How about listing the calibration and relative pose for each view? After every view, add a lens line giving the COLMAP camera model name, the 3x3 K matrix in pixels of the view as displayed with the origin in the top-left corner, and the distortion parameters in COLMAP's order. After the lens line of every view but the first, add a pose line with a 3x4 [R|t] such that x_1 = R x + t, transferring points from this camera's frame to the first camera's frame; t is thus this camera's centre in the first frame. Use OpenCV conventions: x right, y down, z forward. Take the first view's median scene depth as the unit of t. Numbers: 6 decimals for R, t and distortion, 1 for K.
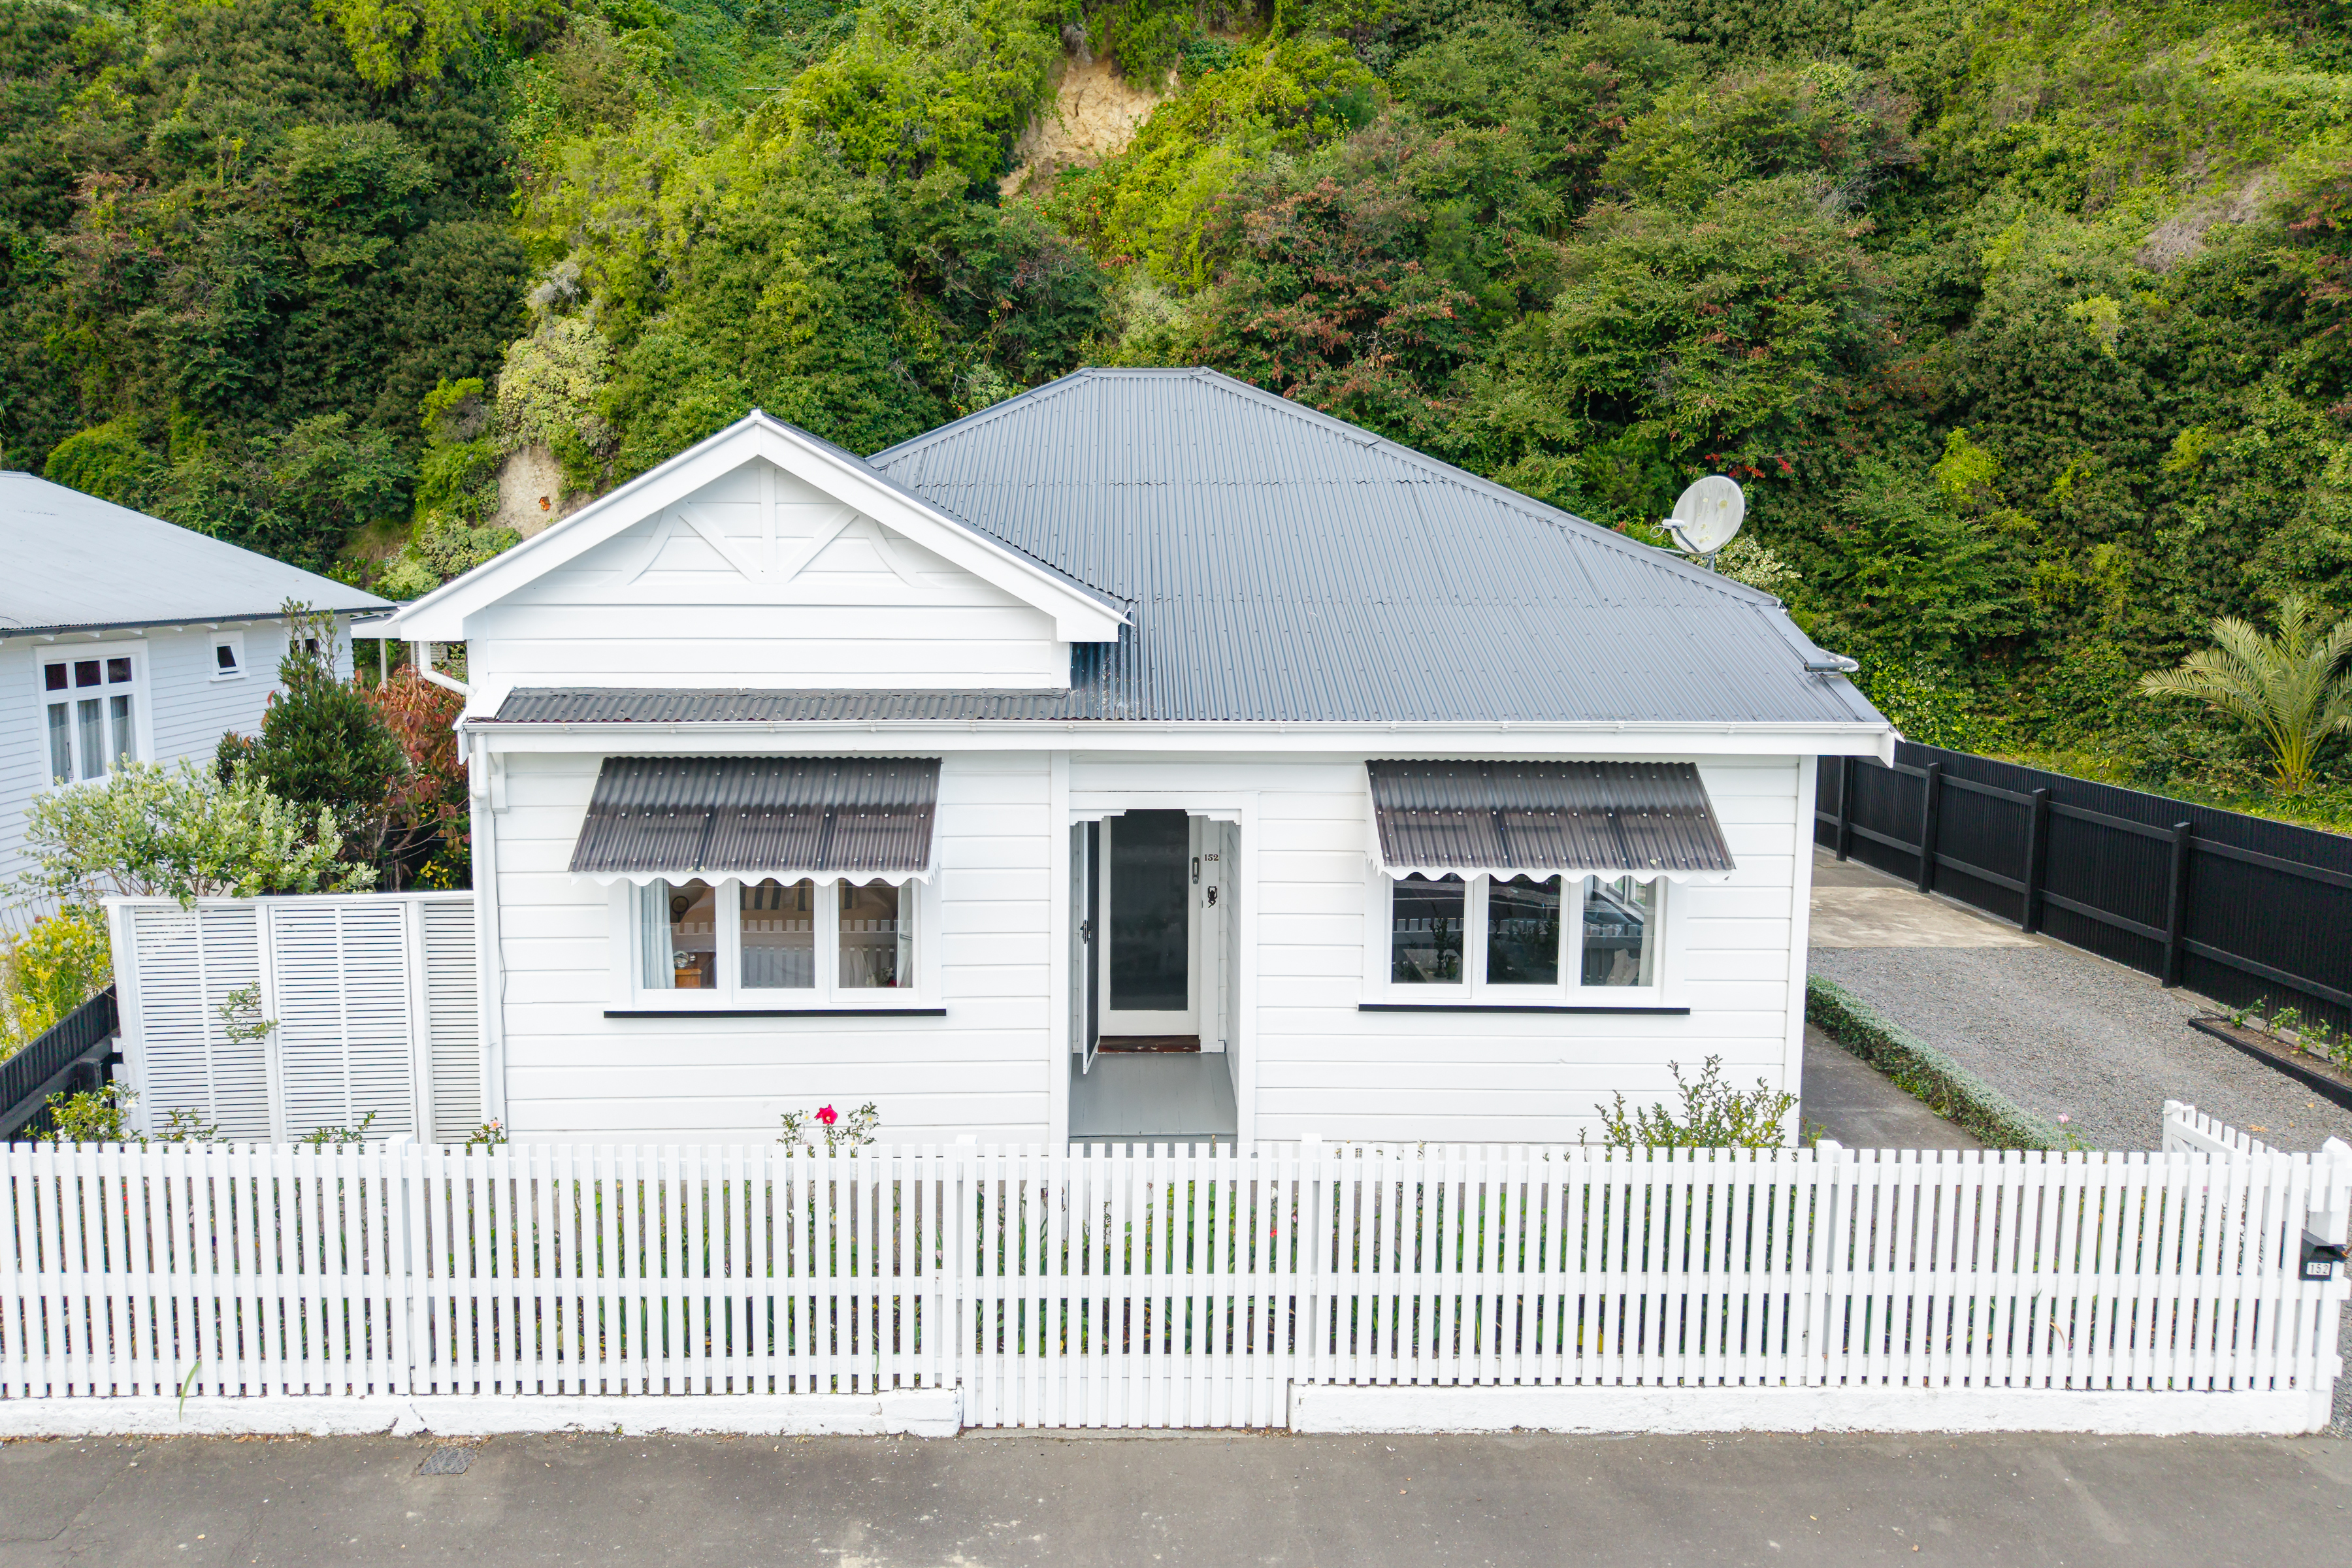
lens RADIAL K [[1594.2, 0, 1142.0], [0, 1594.2, 783.4], [0, 0, 1]] dist [0.032582, -0.043187]
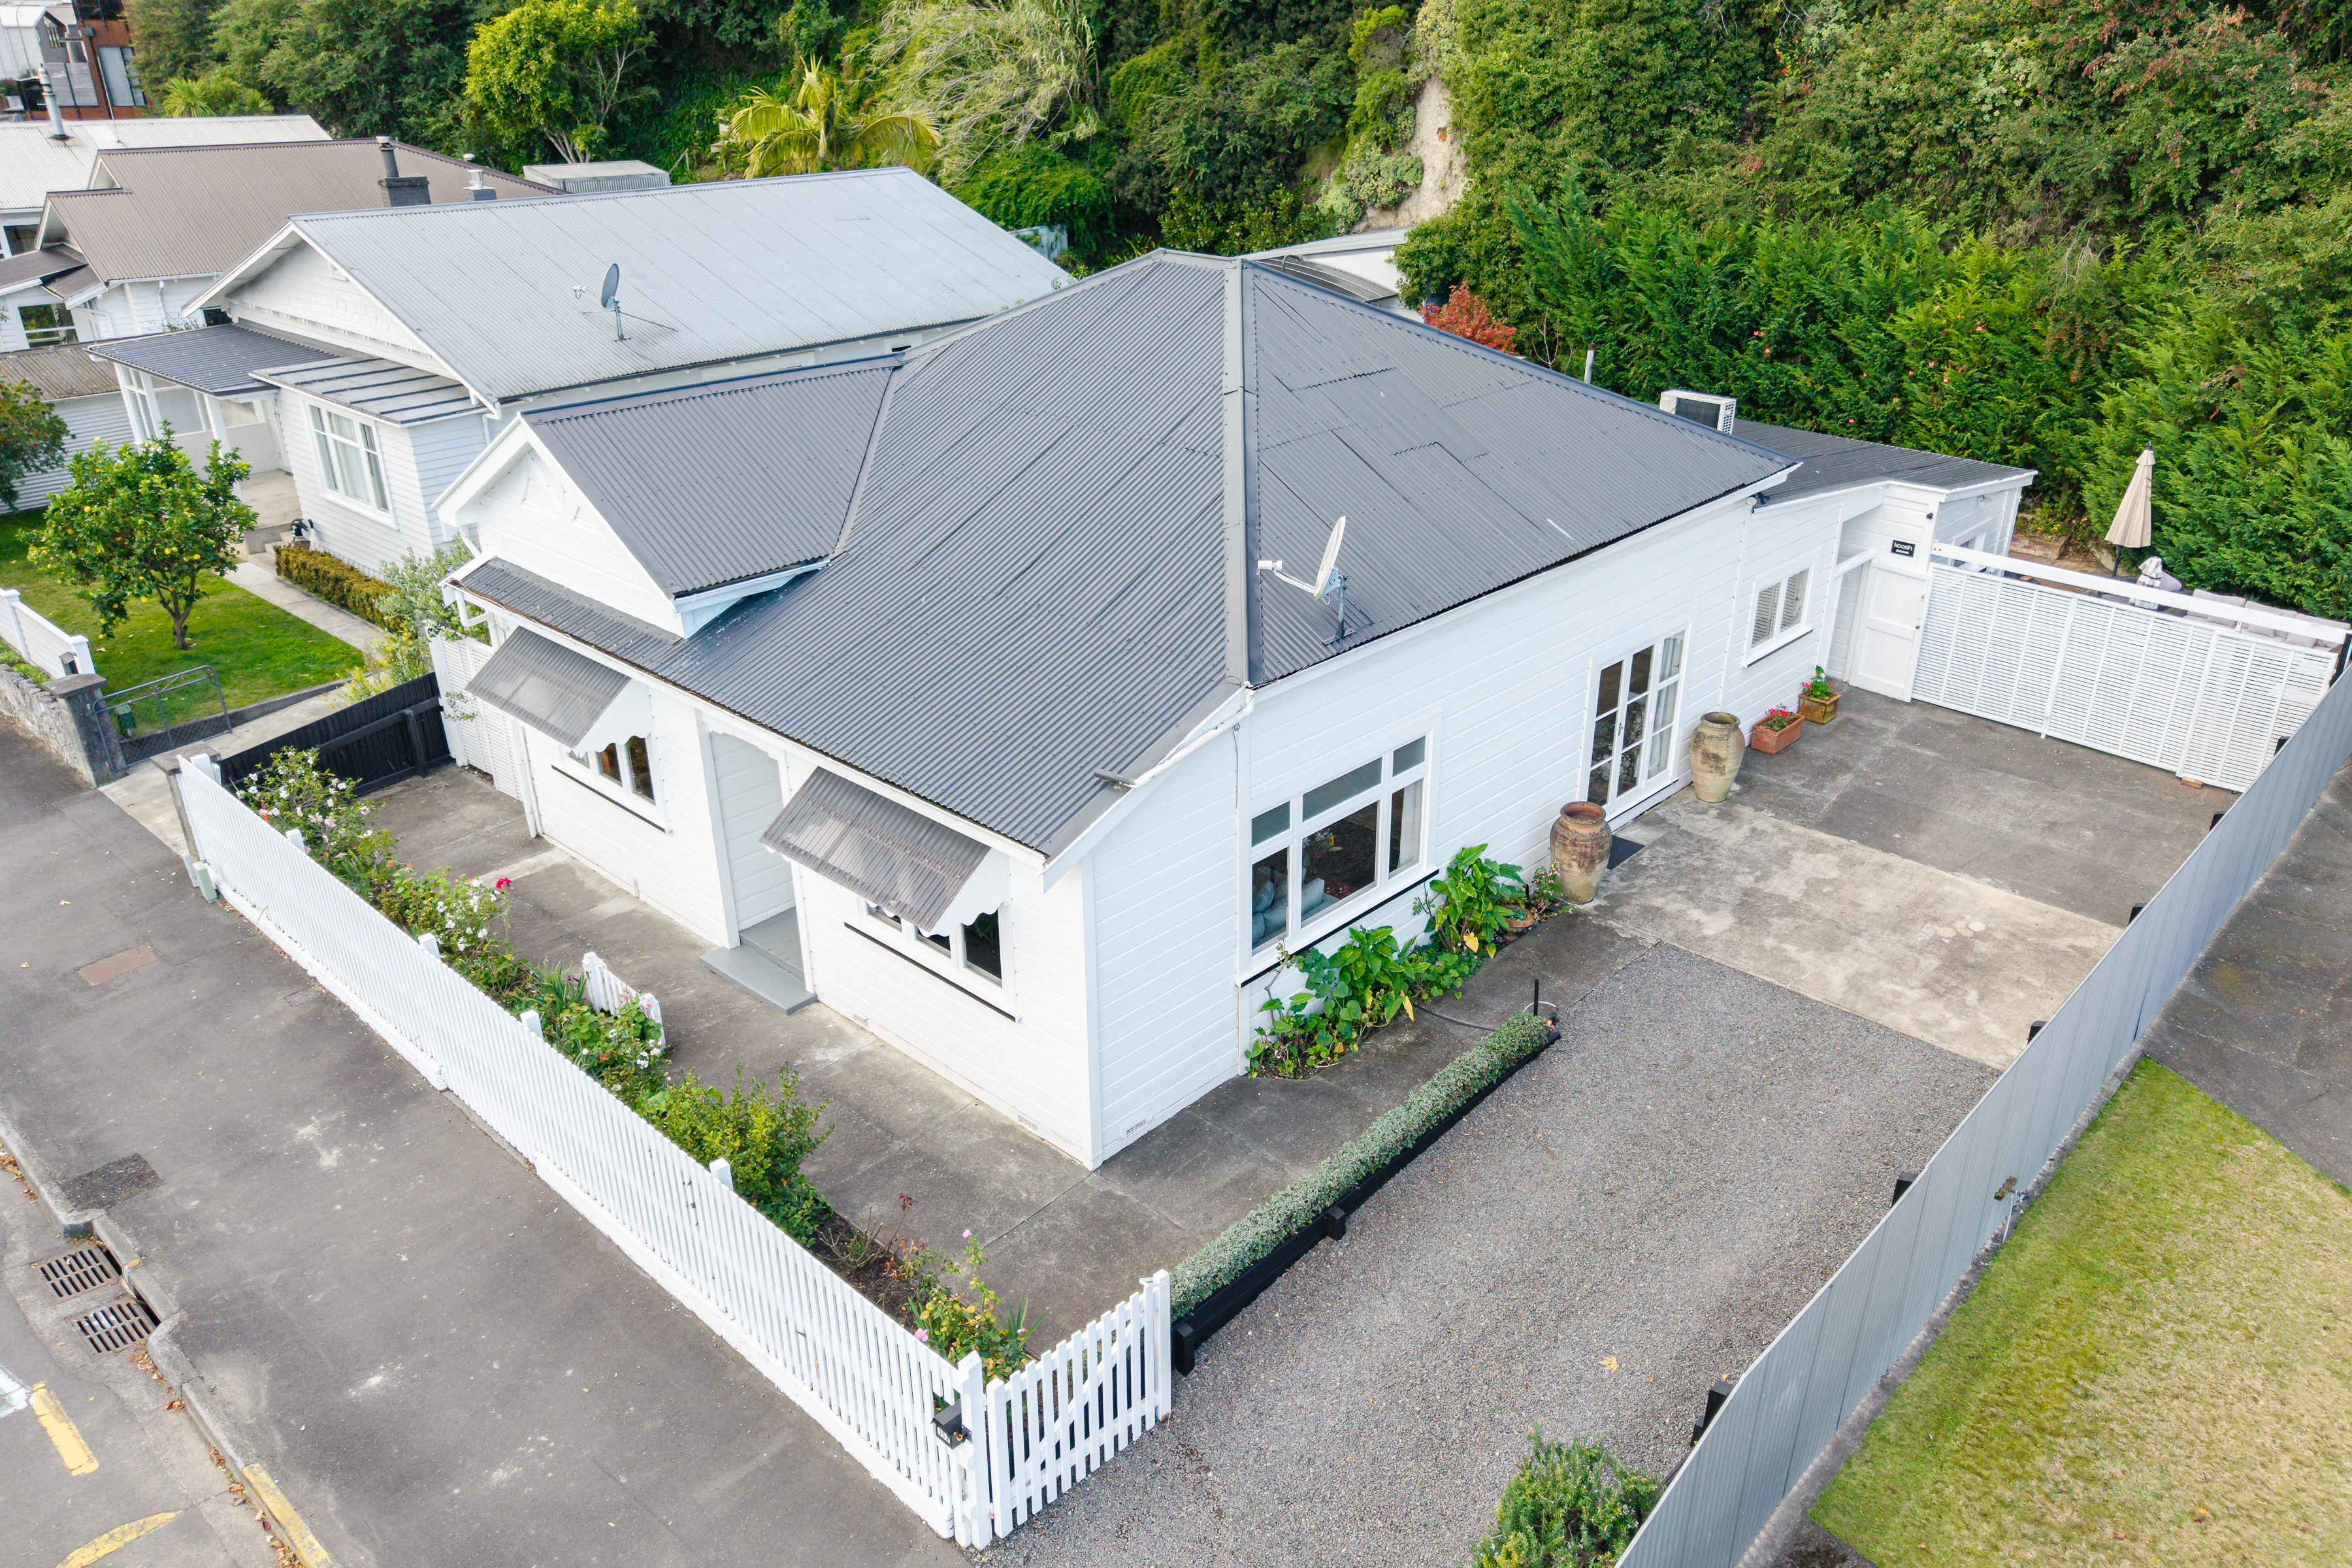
lens RADIAL K [[1644.8, 0, 1266.0], [0, 1644.8, 779.1], [0, 0, 1]] dist [0.000985, -0.001155]
pose [[0.734371, 0.285473, -0.615795, 0.431586], [-0.092925, 0.940995, 0.325413, -0.159217], [0.672357, -0.181751, 0.717567, 0.111085]]
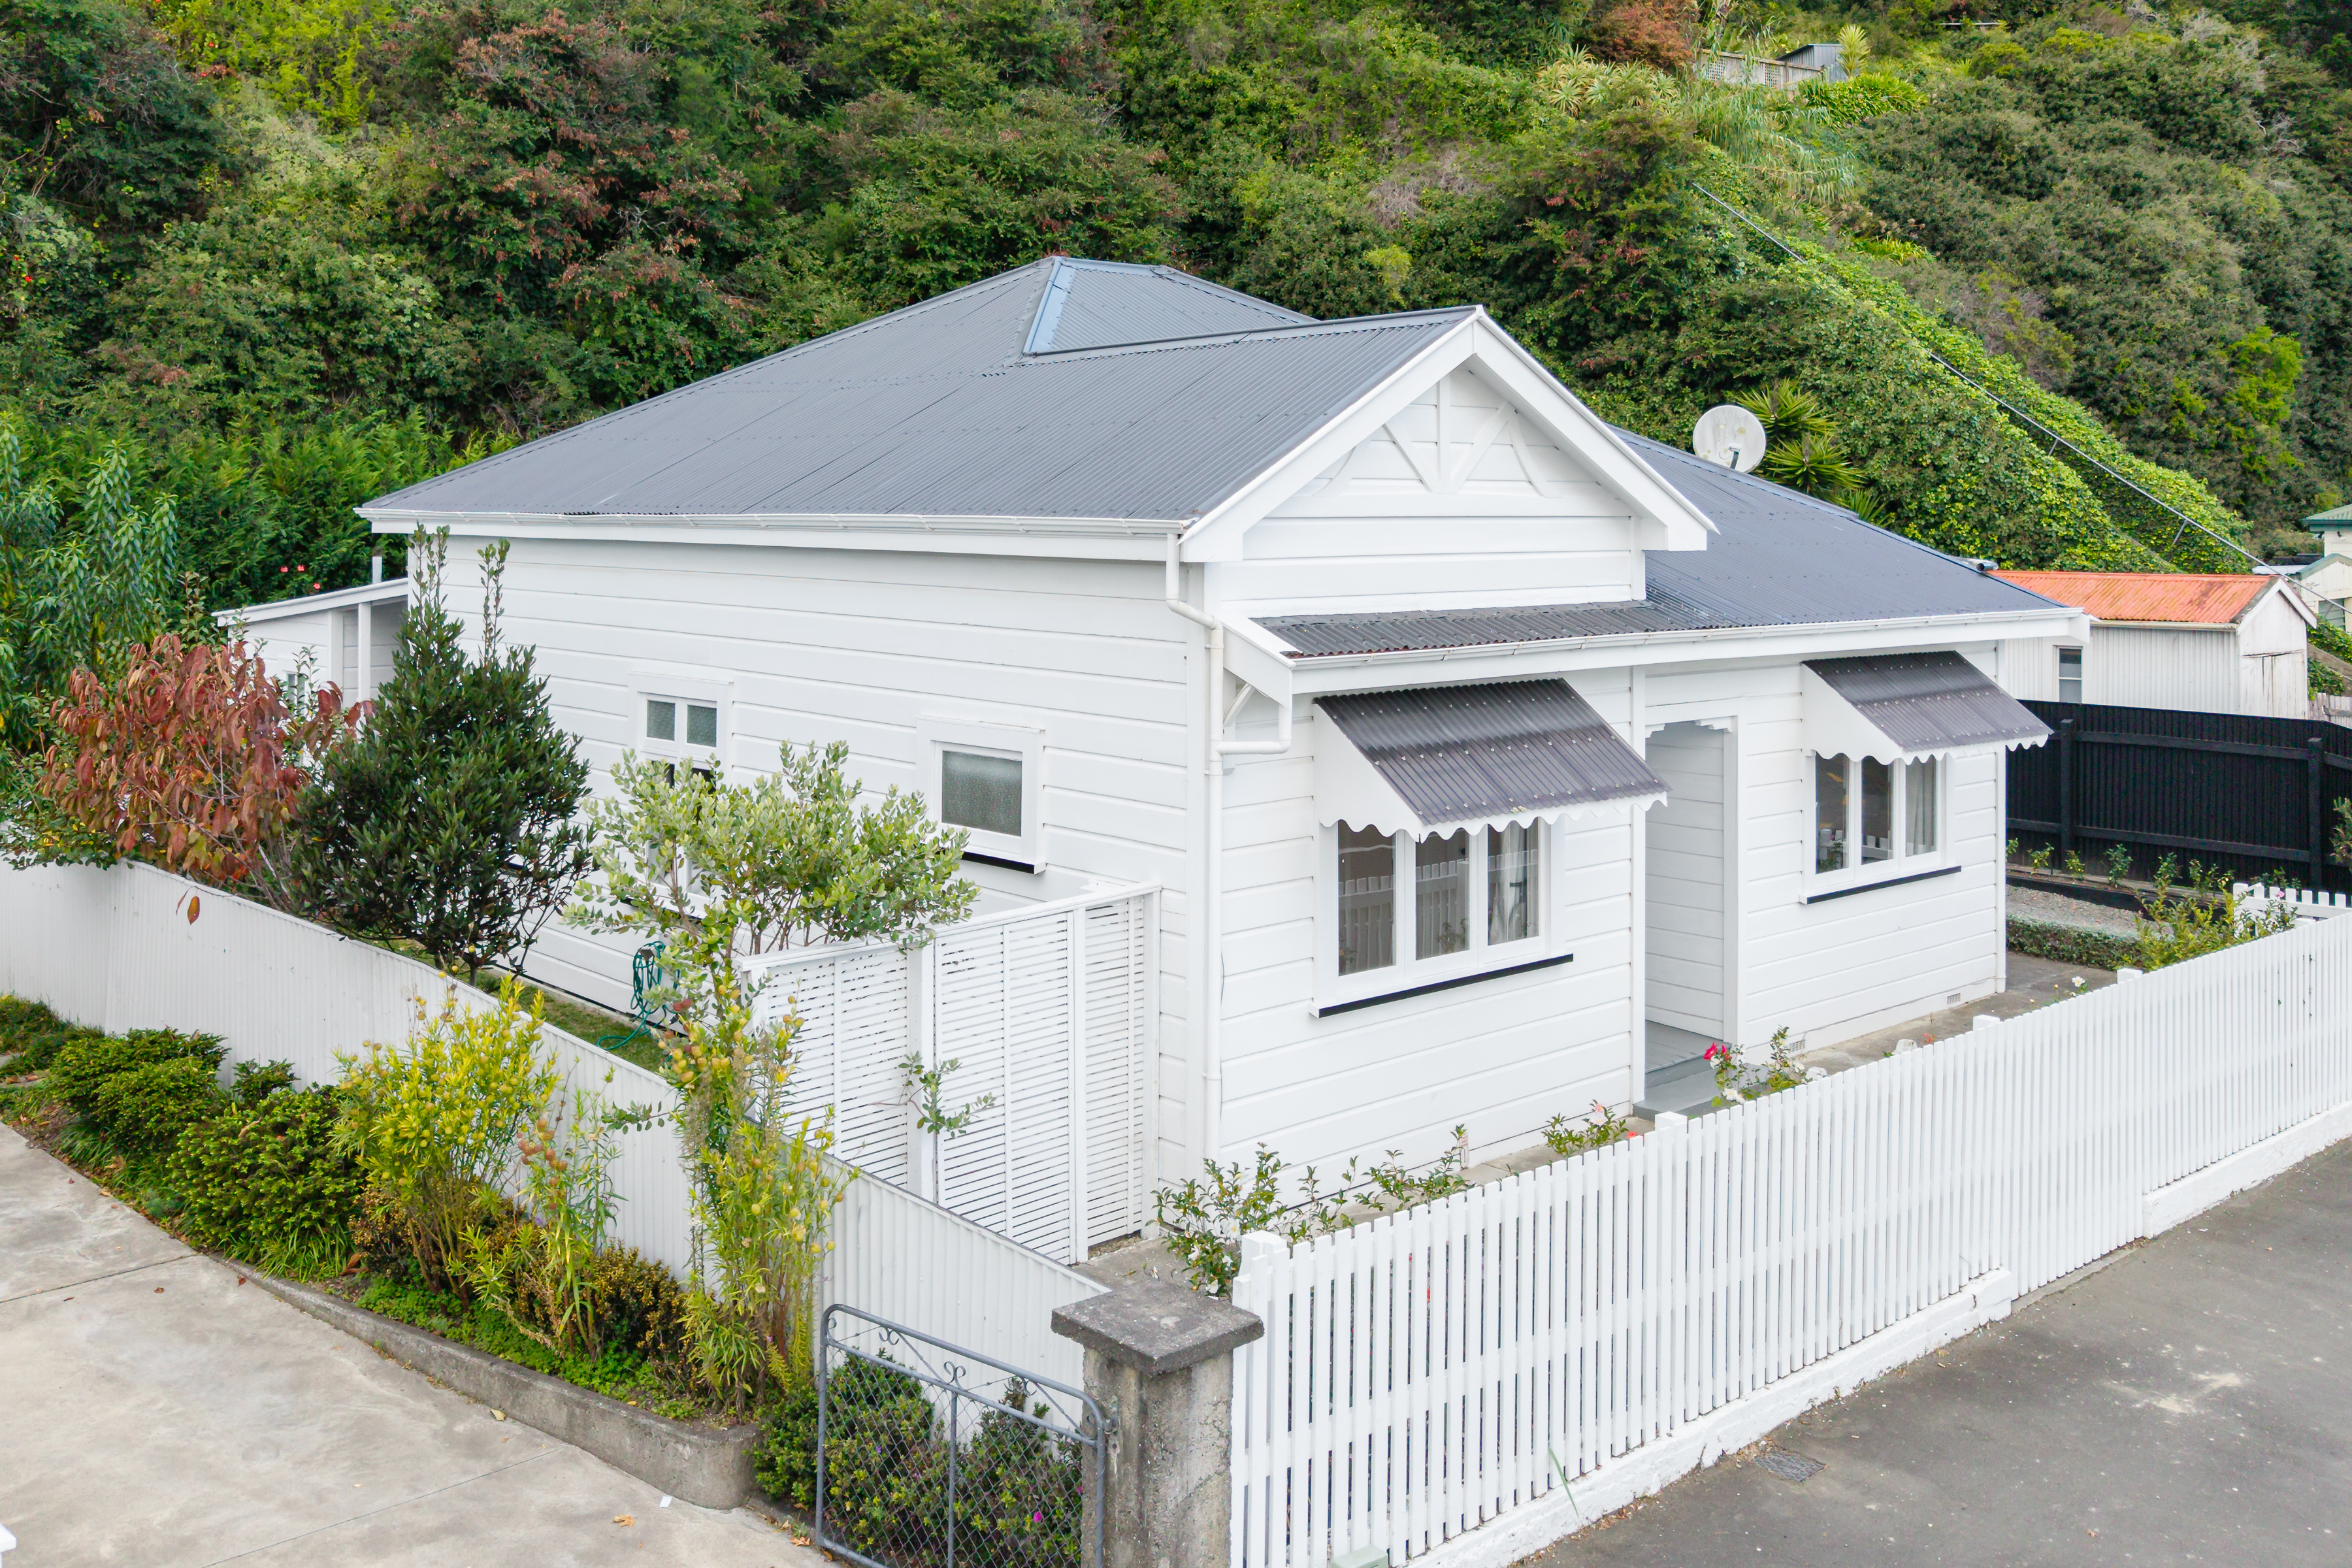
lens RADIAL K [[2095.0, 0, 1133.8], [0, 2095.0, 540.5], [0, 0, 1]] dist [0.005863, -0.010563]
pose [[0.763978, -0.007409, 0.645200, -0.397943], [0.085604, 0.992259, -0.089969, -0.002693], [-0.639539, 0.123966, 0.758698, 0.080023]]
